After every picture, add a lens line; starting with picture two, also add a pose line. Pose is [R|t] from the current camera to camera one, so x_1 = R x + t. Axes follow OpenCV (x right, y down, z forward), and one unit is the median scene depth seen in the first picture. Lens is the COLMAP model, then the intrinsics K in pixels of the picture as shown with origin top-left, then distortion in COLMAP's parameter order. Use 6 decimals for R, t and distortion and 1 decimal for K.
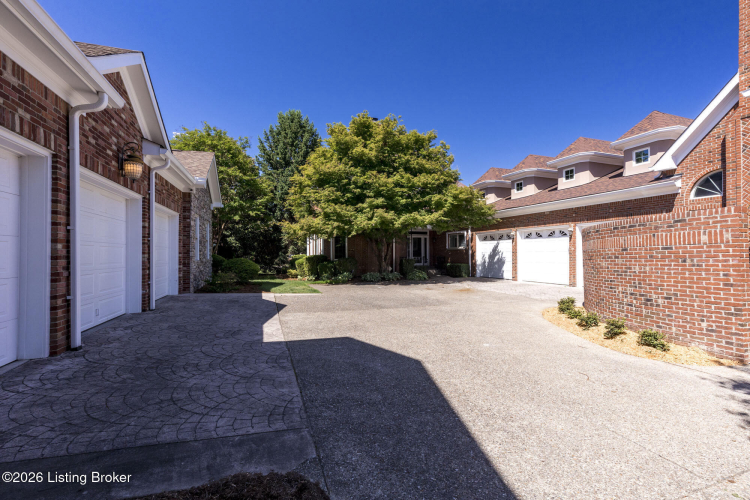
lens RADIAL K [[346.0, 0, 373.0], [0, 346.0, 249.7], [0, 0, 1]] dist [0.000494, 0.000199]
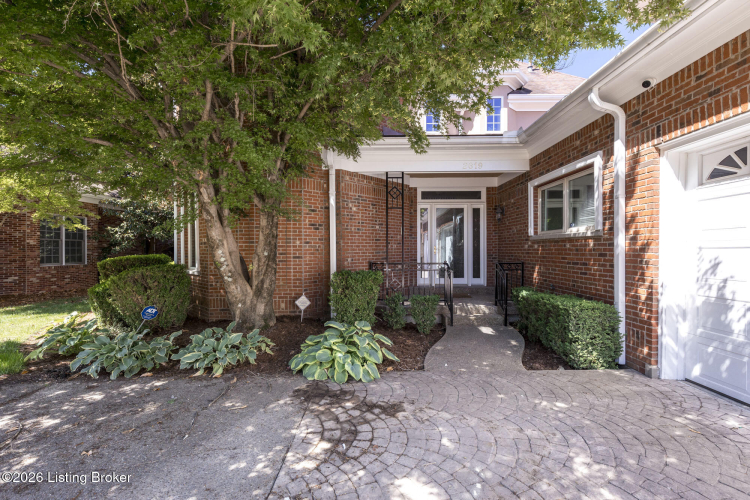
lens RADIAL K [[346.0, 0, 374.0], [0, 346.0, 250.5], [0, 0, 1]] dist [0.000494, 0.000199]
pose [[0.939200, 0.004822, -0.343336, 0.190462], [-0.001261, 0.999943, 0.010594, 0.006670], [0.343367, -0.009517, 0.939153, 0.676376]]
